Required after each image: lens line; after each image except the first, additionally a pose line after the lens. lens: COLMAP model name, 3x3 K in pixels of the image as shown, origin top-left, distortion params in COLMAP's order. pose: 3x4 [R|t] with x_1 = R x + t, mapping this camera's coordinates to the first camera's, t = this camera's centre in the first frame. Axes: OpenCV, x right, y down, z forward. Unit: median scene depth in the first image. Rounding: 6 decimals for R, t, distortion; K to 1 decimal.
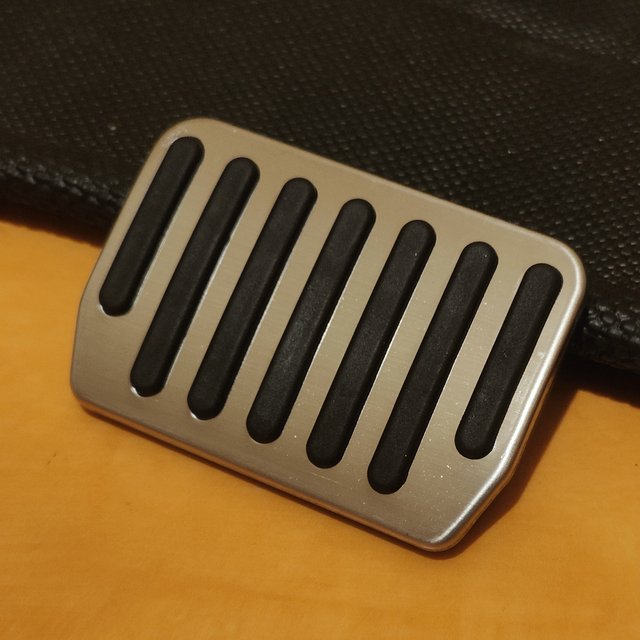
lens RADIAL K [[1602.8, 0, 320.1], [0, 1602.8, 320.8], [0, 0, 1]] dist [0.011296, 0.000000]
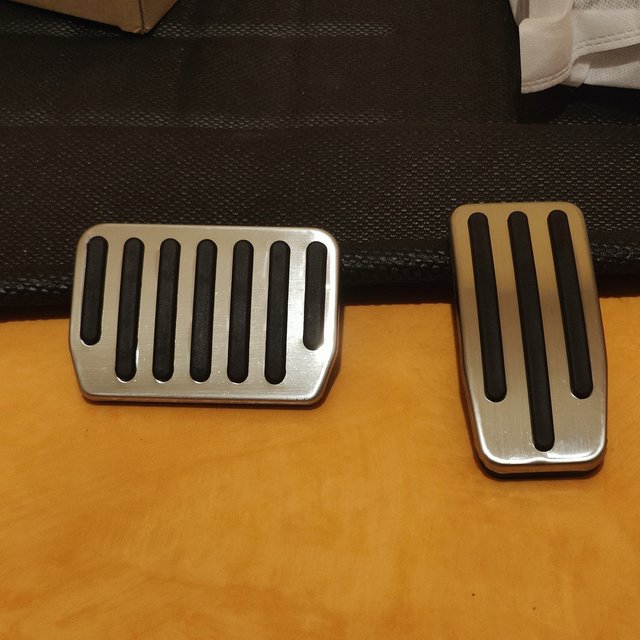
lens RADIAL K [[1602.8, 0, 319.9], [0, 1602.8, 319.6], [0, 0, 1]] dist [0.011296, 0.000000]
pose [[0.908878, -0.306367, 0.282983, -0.361782], [0.320660, 0.947184, -0.004435, 0.053801], [-0.266679, 0.094772, 0.959115, -0.691524]]
